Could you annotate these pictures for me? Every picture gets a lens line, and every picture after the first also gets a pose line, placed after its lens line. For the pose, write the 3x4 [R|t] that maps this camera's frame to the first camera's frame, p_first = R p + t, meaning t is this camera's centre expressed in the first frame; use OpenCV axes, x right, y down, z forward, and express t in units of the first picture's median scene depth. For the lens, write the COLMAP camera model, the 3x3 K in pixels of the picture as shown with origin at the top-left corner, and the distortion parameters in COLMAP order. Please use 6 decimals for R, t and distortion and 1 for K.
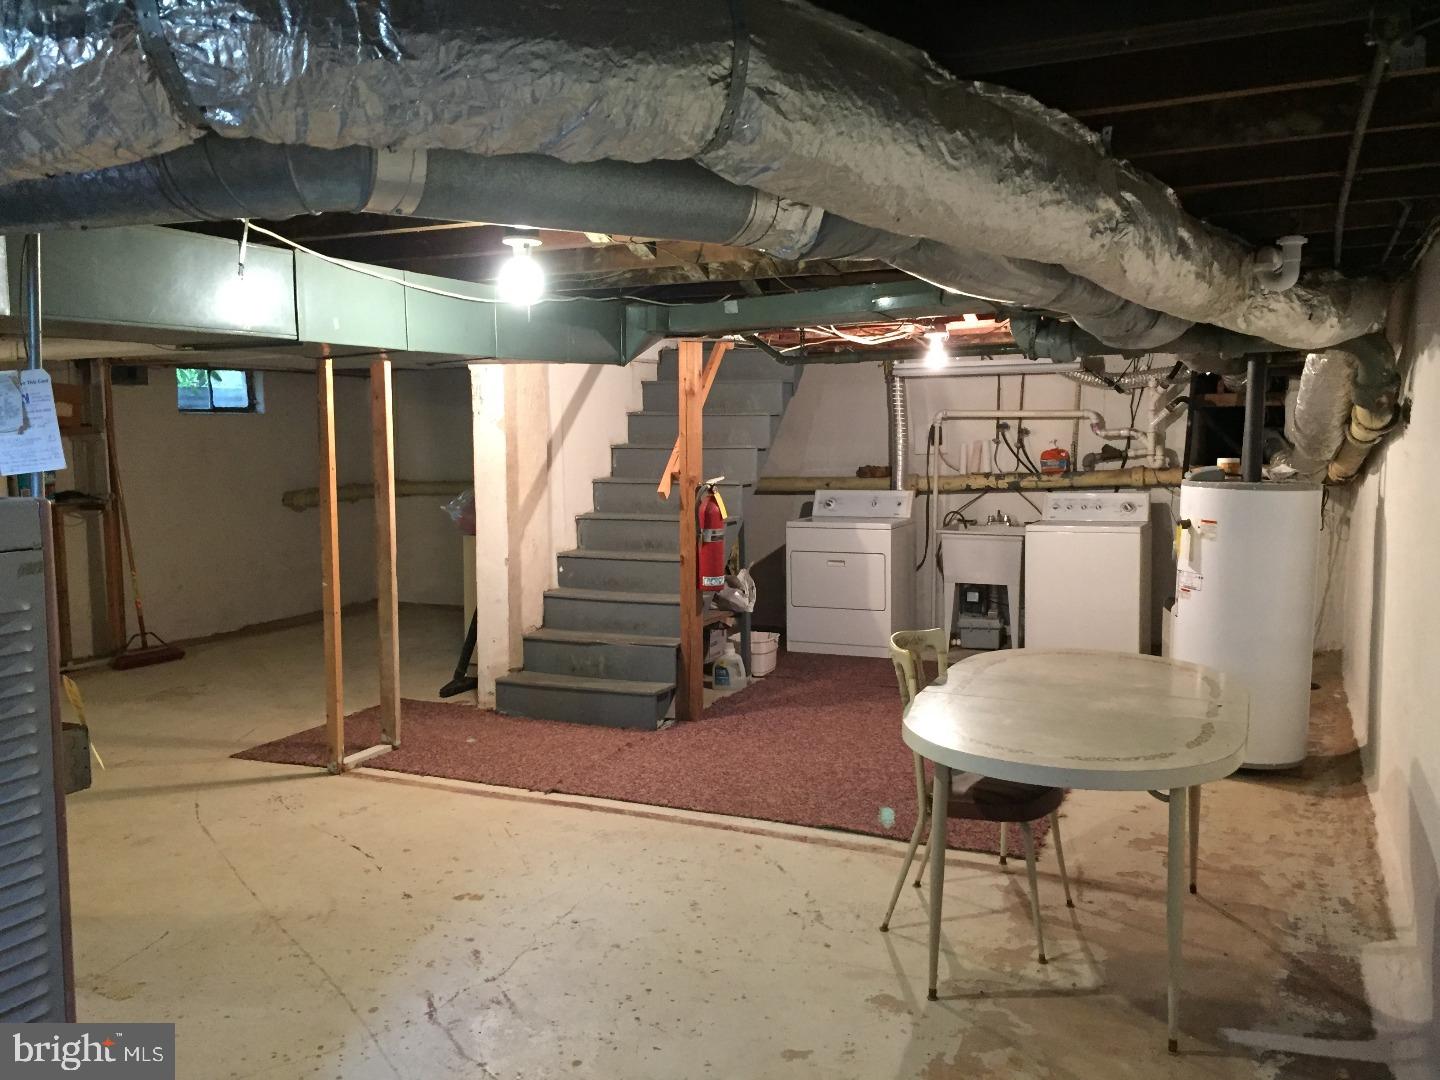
lens RADIAL K [[1233.2, 0, 723.1], [0, 1233.2, 543.7], [0, 0, 1]] dist [0.085511, -0.078377]
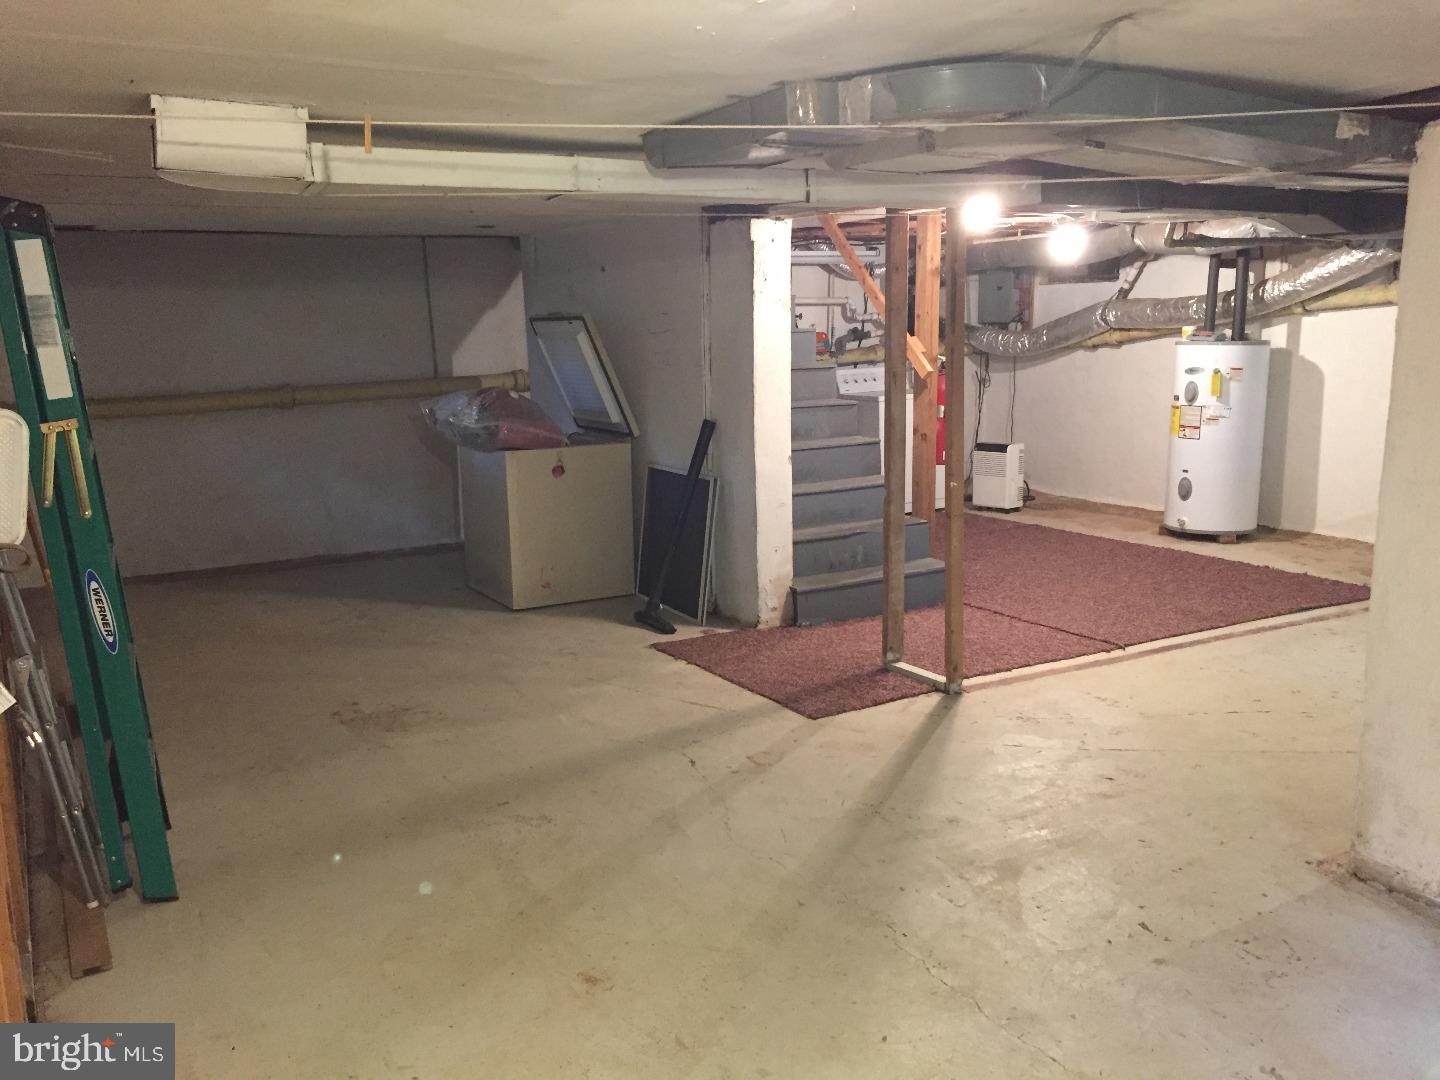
lens RADIAL K [[1233.2, 0, 723.1], [0, 1233.2, 543.7], [0, 0, 1]] dist [0.085511, -0.078377]
pose [[0.581879, -0.152657, 0.798820, -1.133771], [0.090590, 0.988279, 0.122876, -0.048863], [-0.808214, 0.000866, 0.588888, 0.620832]]
